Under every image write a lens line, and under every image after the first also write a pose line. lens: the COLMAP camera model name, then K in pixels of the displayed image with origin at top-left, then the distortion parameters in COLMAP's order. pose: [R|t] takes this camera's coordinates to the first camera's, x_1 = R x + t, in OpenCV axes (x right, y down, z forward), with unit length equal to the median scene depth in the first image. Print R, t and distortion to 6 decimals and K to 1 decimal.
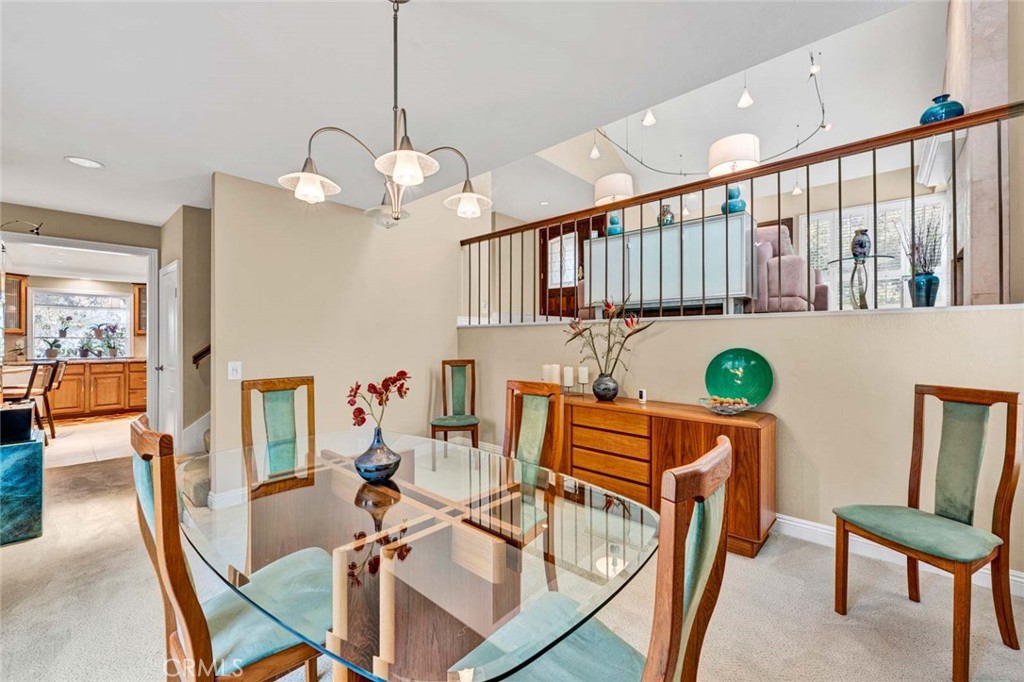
lens RADIAL K [[418.8, 0, 514.6], [0, 418.8, 337.1], [0, 0, 1]] dist [0.003837, 0.000399]
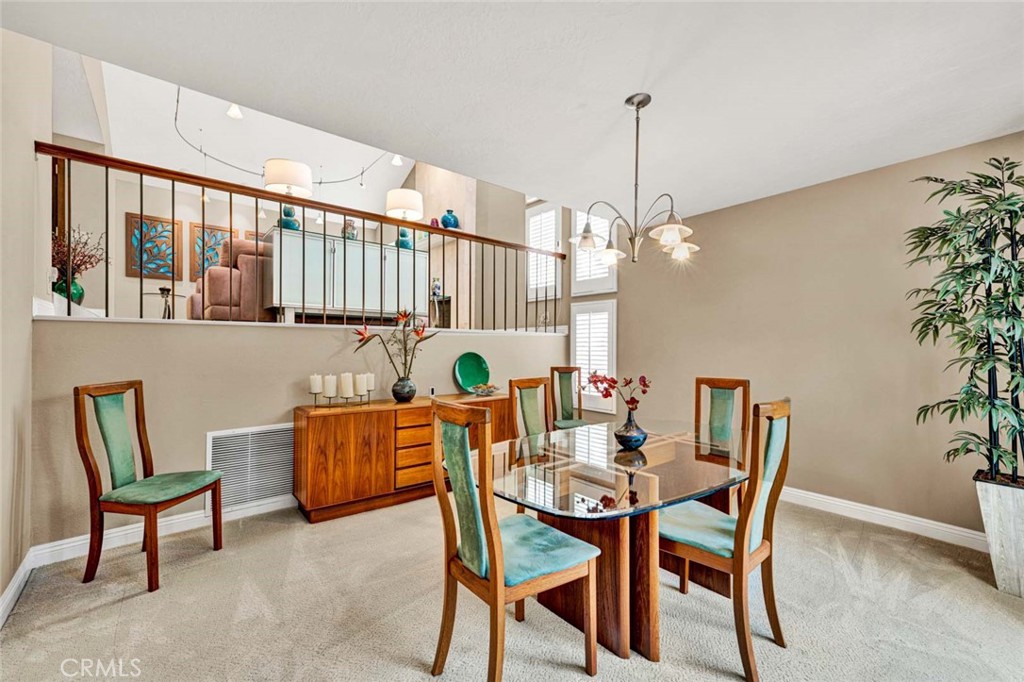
lens RADIAL K [[418.8, 0, 506.5], [0, 418.8, 341.6], [0, 0, 1]] dist [0.003837, 0.000399]
pose [[0.118814, 0.015712, 0.992792, -0.642230], [-0.005138, 0.999871, -0.015209, 0.007674], [-0.992903, -0.003294, 0.118880, 0.470085]]
